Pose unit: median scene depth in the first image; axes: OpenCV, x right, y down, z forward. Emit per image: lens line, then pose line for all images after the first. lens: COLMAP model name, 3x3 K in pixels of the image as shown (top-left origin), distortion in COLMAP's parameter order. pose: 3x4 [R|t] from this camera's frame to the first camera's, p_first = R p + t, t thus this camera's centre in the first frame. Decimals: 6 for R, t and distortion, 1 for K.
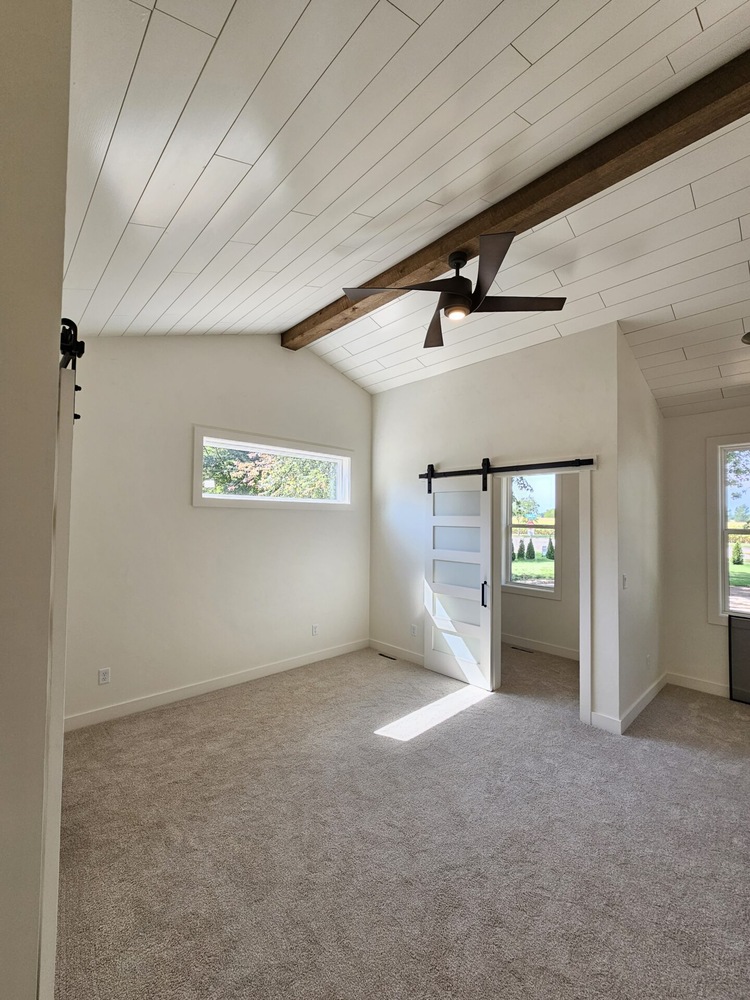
lens RADIAL K [[409.8, 0, 375.5], [0, 409.8, 505.7], [0, 0, 1]] dist [-0.002967, 0.000705]
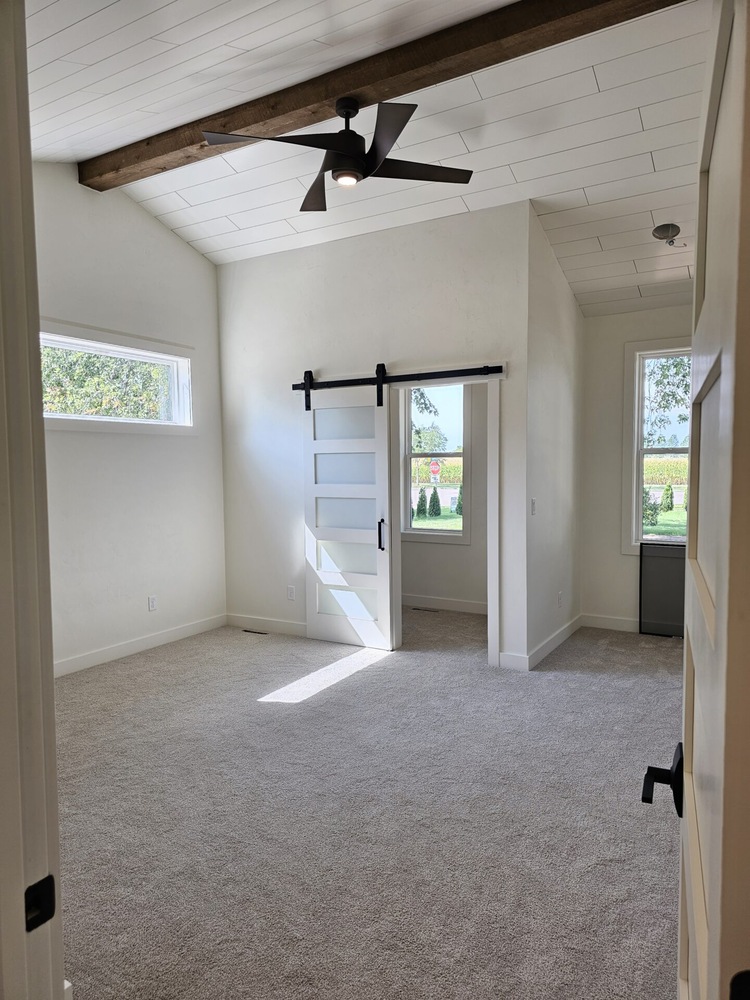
lens RADIAL K [[653.1, 0, 383.7], [0, 653.1, 506.5], [0, 0, 1]] dist [0.050945, -0.006966]
pose [[0.959745, -0.042134, 0.277694, -0.086089], [0.014332, 0.994743, 0.101398, 0.029601], [-0.280506, -0.093336, 0.955303, -0.229107]]
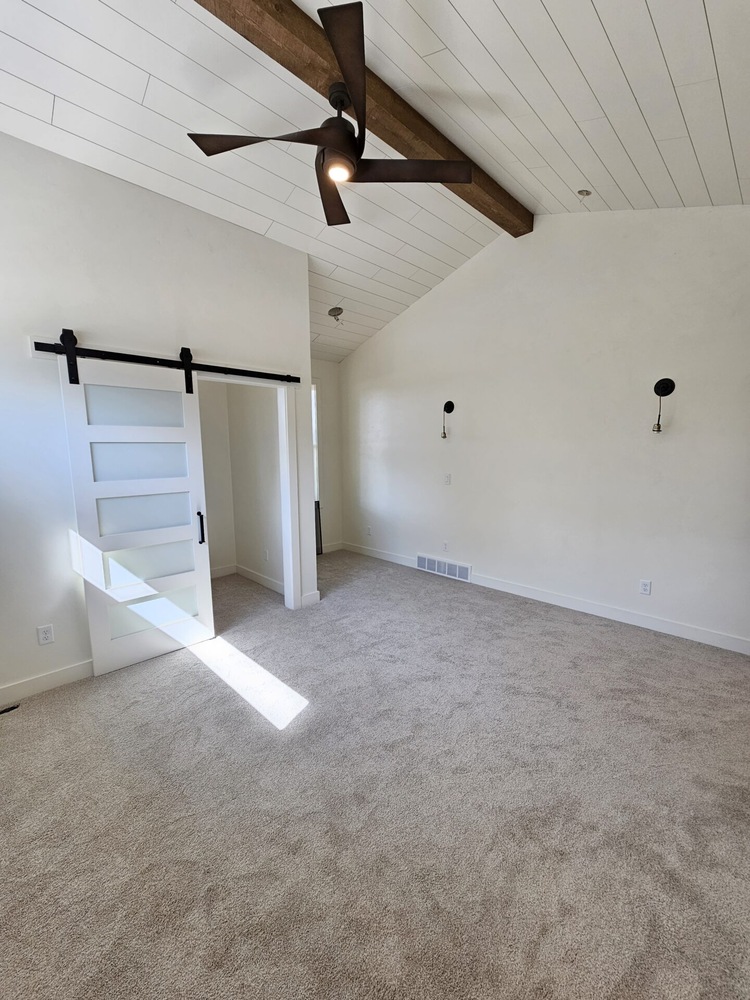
lens RADIAL K [[409.8, 0, 385.0], [0, 409.8, 497.3], [0, 0, 1]] dist [-0.002967, 0.000705]
pose [[-0.028994, -0.139348, 0.989819, -0.519096], [-0.030210, 0.989905, 0.138475, 0.038170], [-0.999123, -0.025887, -0.032911, 0.672928]]
